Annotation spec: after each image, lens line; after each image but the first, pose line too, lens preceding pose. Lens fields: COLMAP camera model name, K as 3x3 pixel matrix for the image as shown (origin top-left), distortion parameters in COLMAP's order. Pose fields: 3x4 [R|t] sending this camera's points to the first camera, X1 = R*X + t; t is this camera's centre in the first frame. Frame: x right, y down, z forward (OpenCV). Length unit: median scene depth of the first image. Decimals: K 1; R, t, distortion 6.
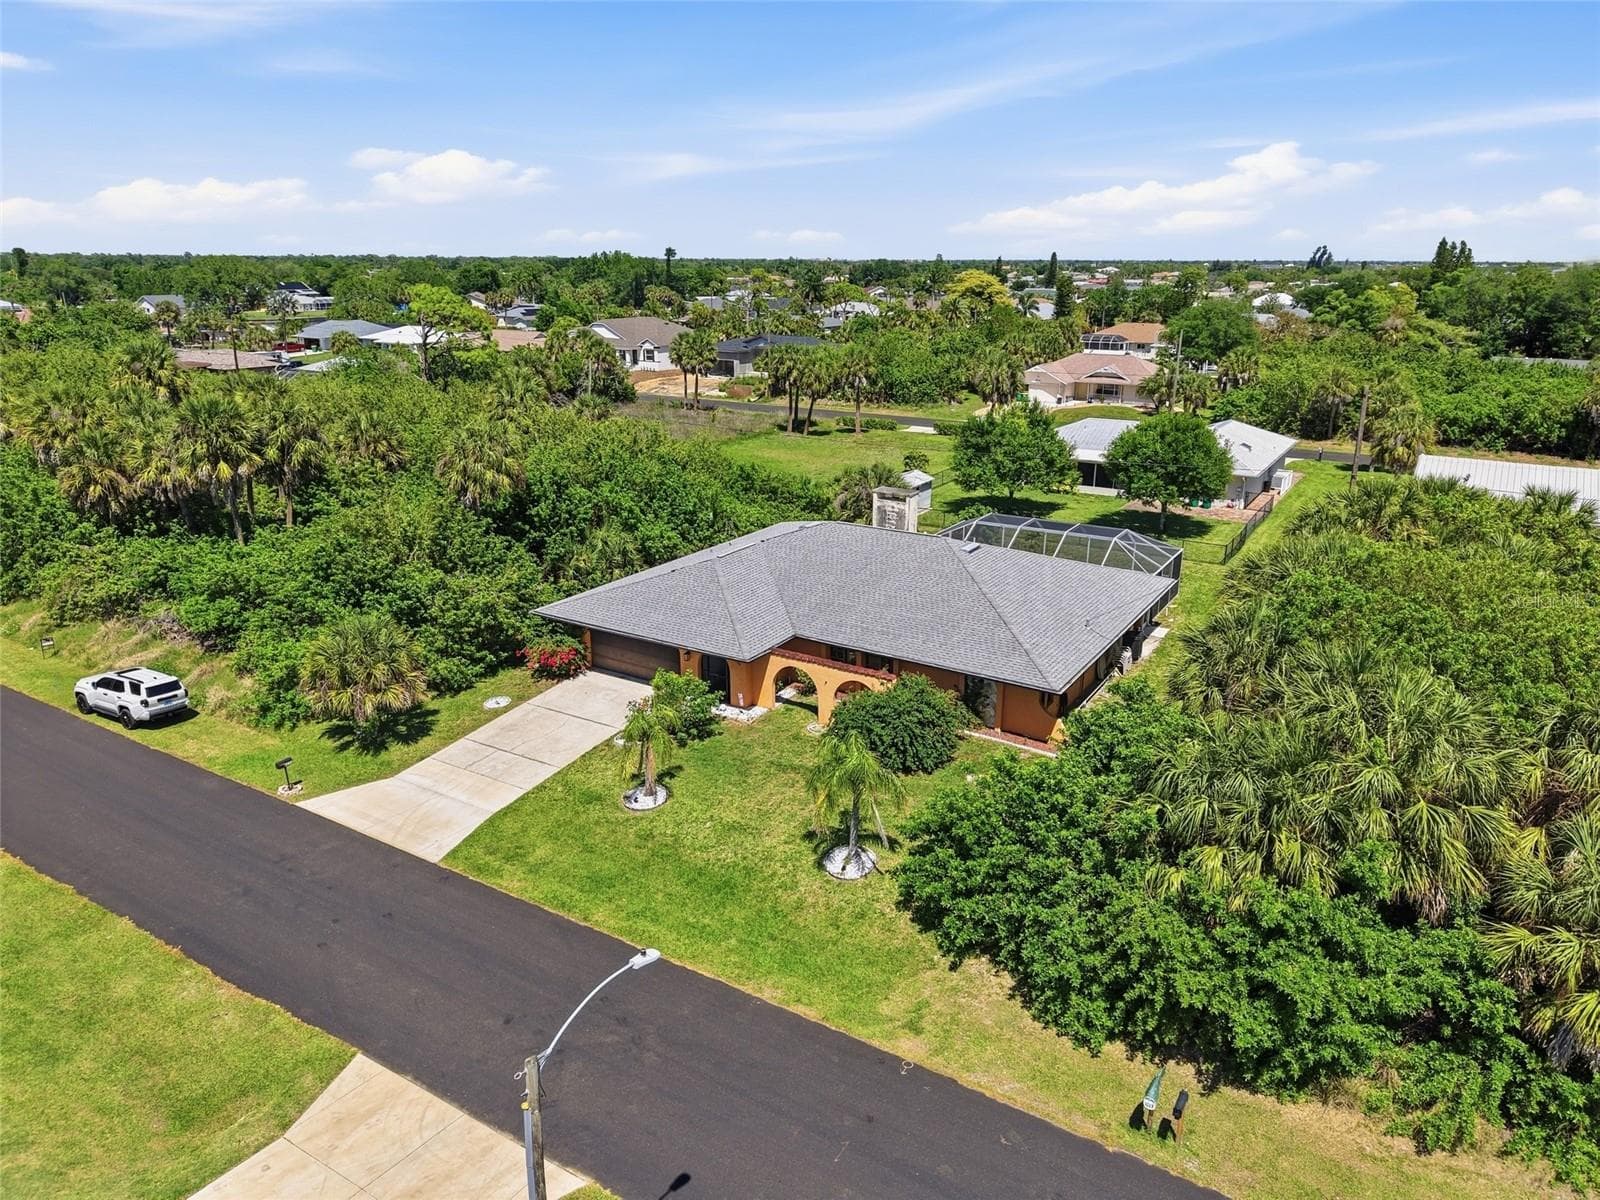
lens RADIAL K [[1079.3, 0, 805.5], [0, 1079.3, 575.1], [0, 0, 1]] dist [0.045157, -0.079675]
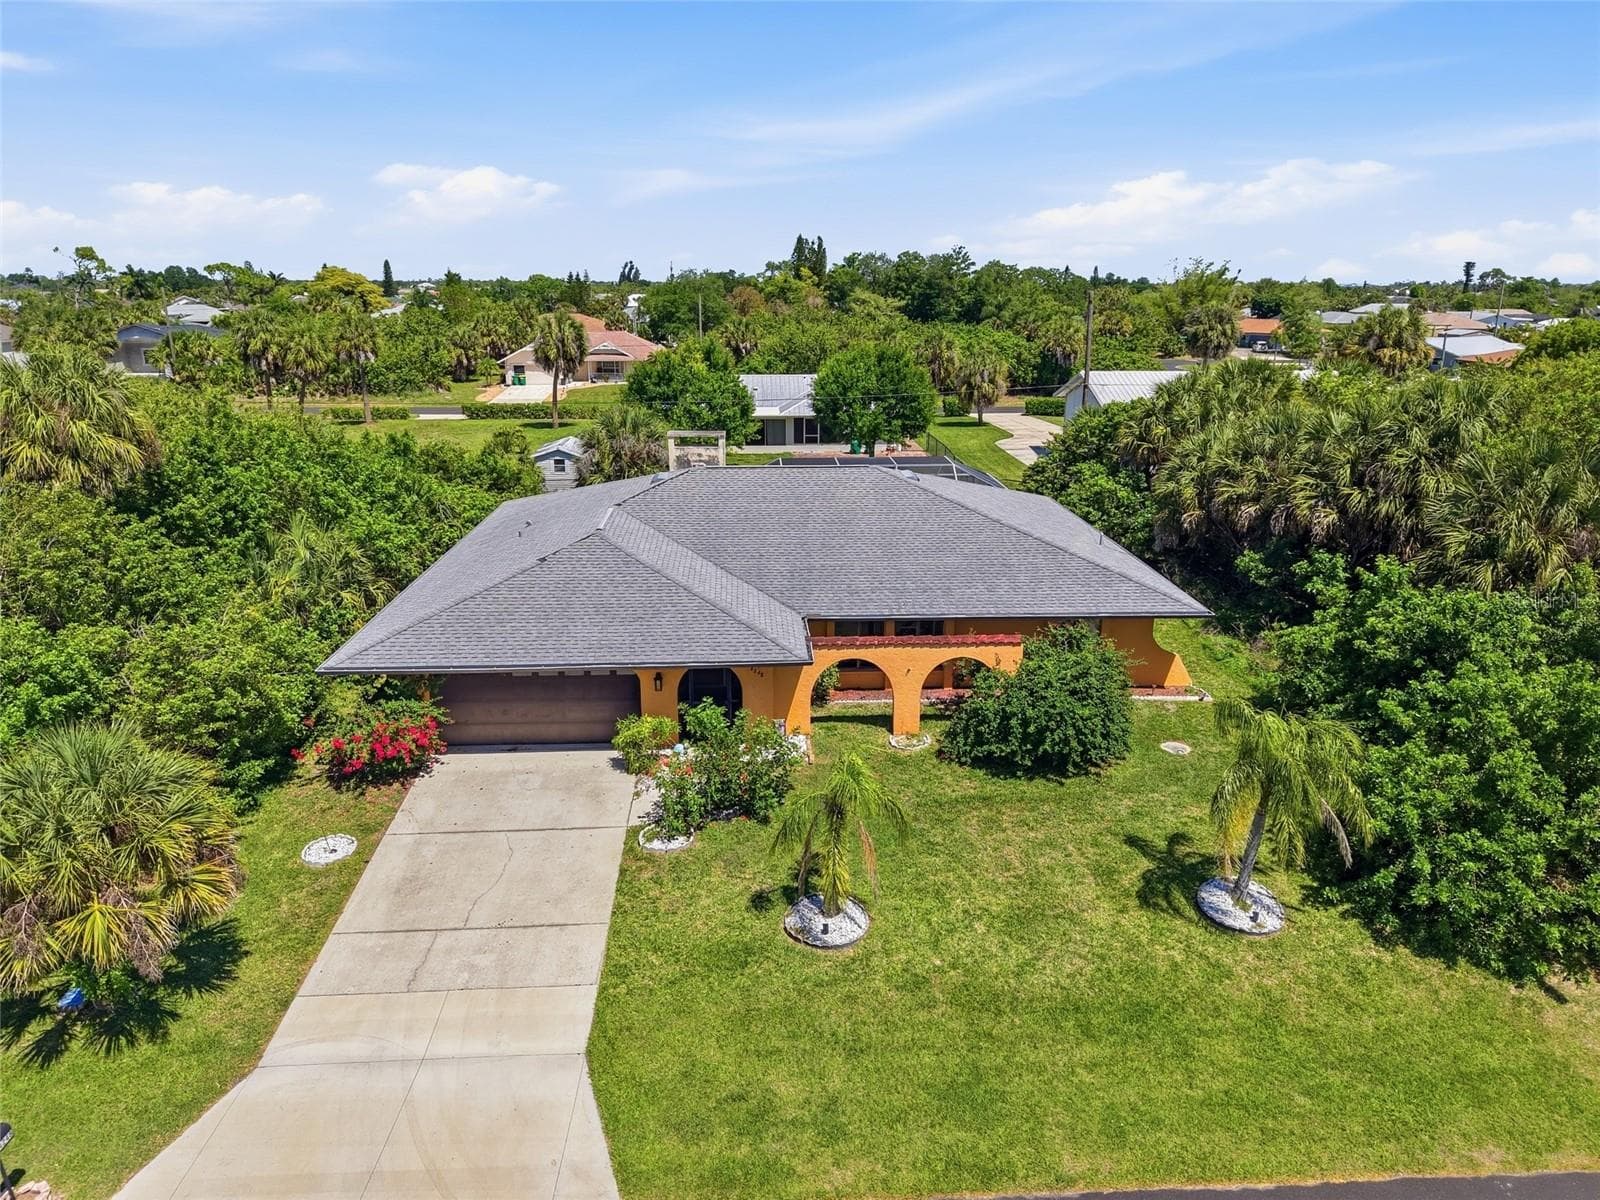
lens RADIAL K [[1074.2, 0, 808.7], [0, 1074.2, 598.9], [0, 0, 1]] dist [0.017270, -0.017934]
pose [[0.820125, -0.161774, 0.548838, -0.333575], [0.159605, 0.985806, 0.052078, 0.010070], [-0.549473, 0.044887, 0.834305, 0.414616]]
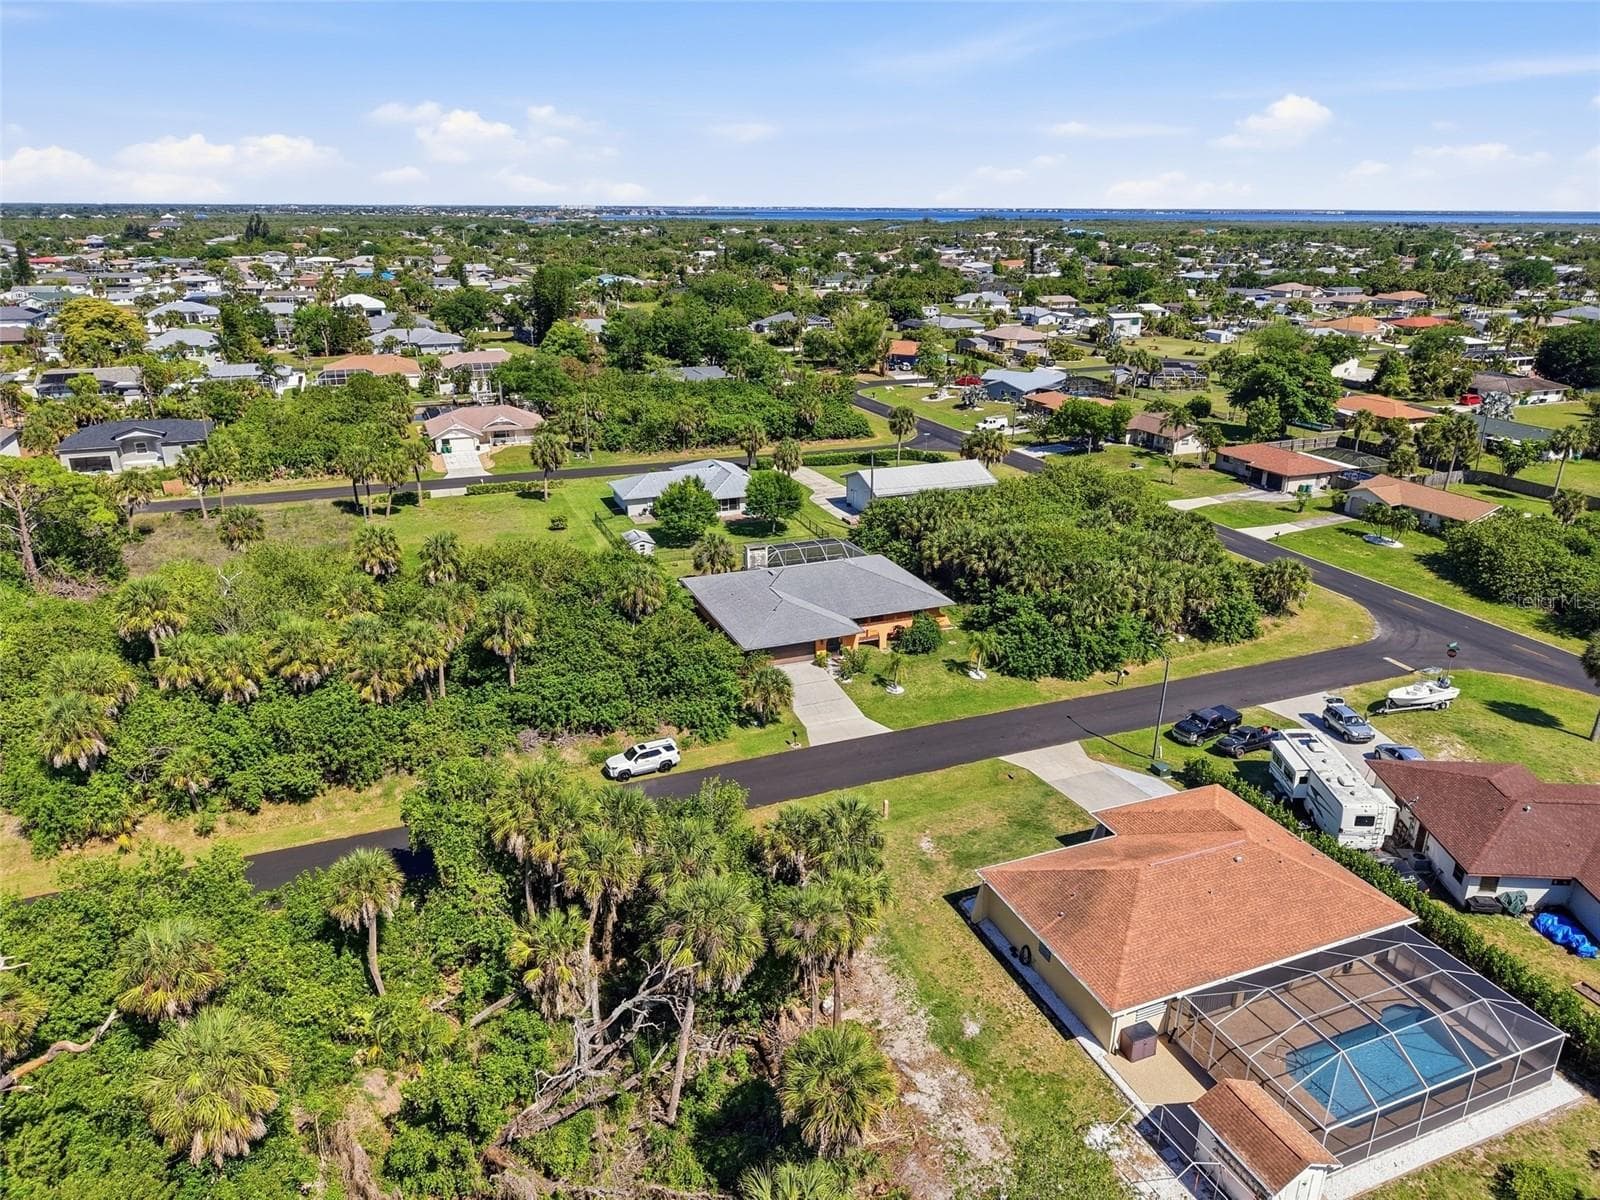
lens RADIAL K [[1074.2, 0, 808.7], [0, 1074.2, 598.9], [0, 0, 1]] dist [0.017270, -0.017934]
pose [[0.587262, -0.277871, 0.760205, -1.598337], [0.222634, 0.958450, 0.178349, -0.366162], [-0.778176, 0.064510, 0.624724, -0.303389]]
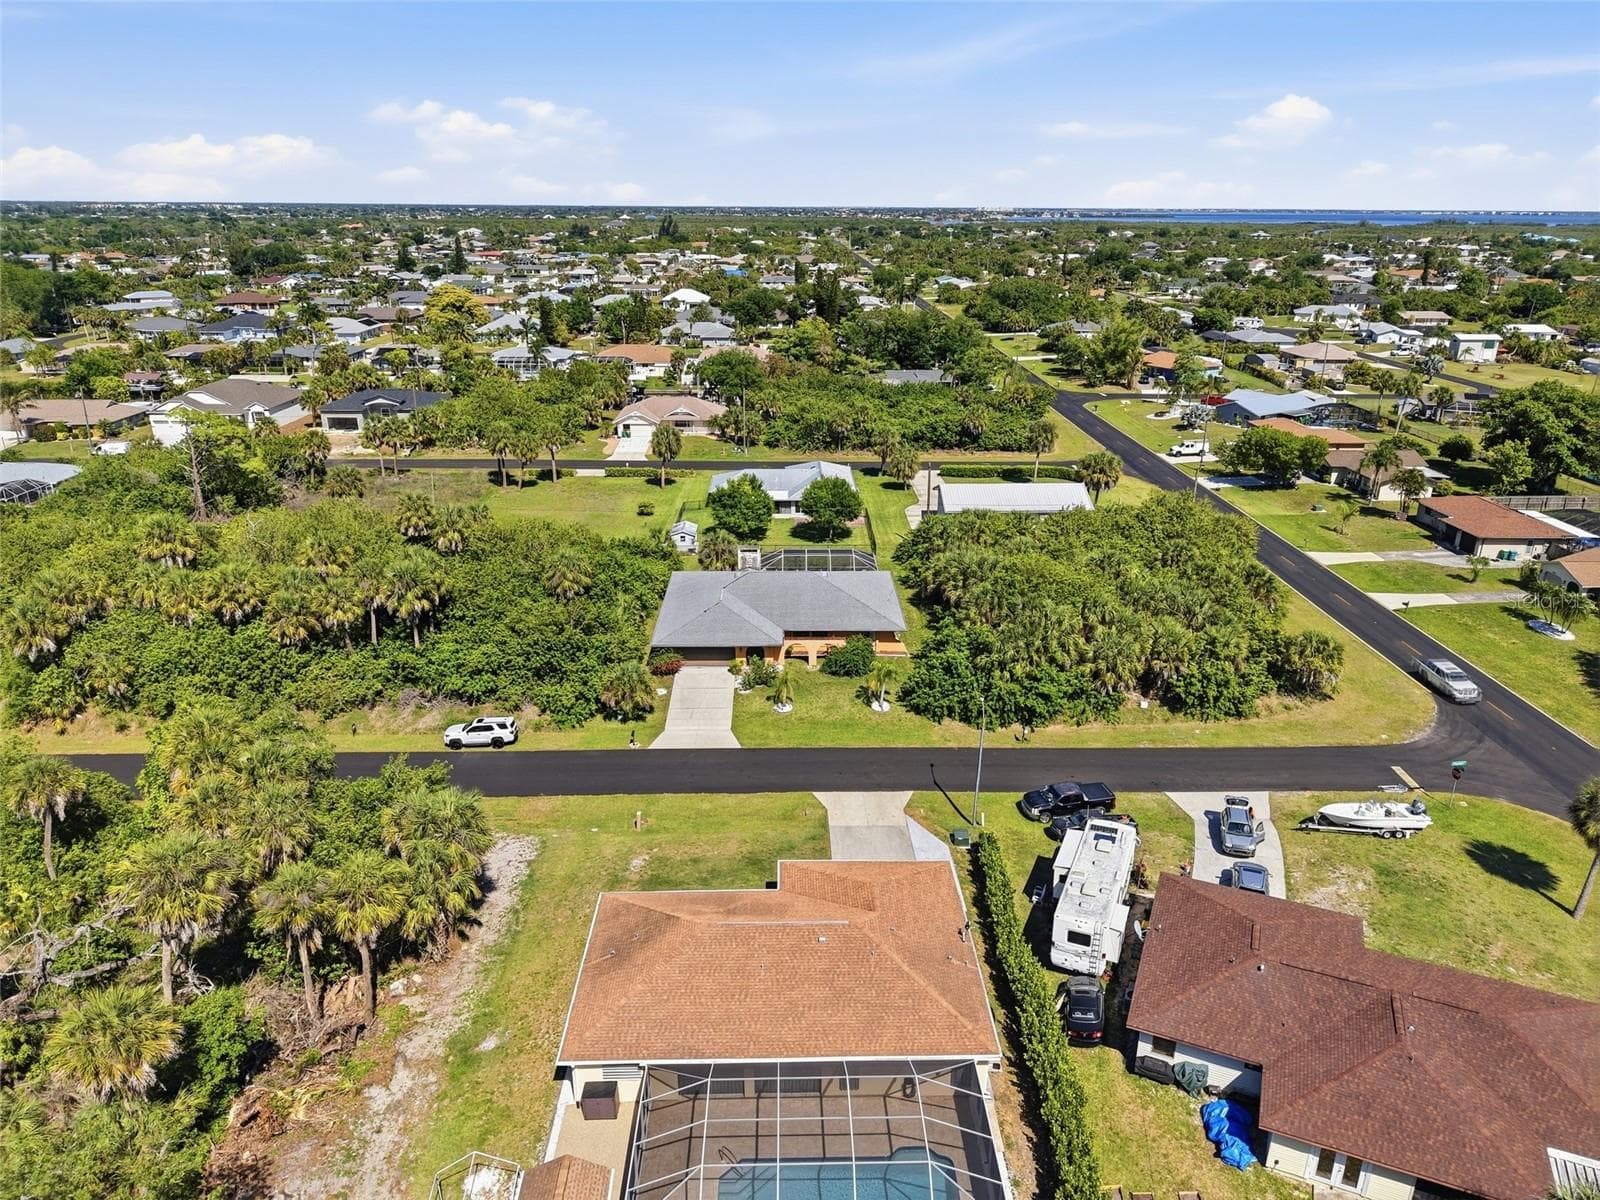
lens RADIAL K [[1067.8, 0, 809.5], [0, 1067.8, 606.4], [0, 0, 1]] dist [0.048939, -0.070048]
pose [[0.837106, -0.189204, 0.513279, -0.979814], [0.148848, 0.981661, 0.119103, -0.220976], [-0.526401, -0.023302, 0.849917, -0.797741]]
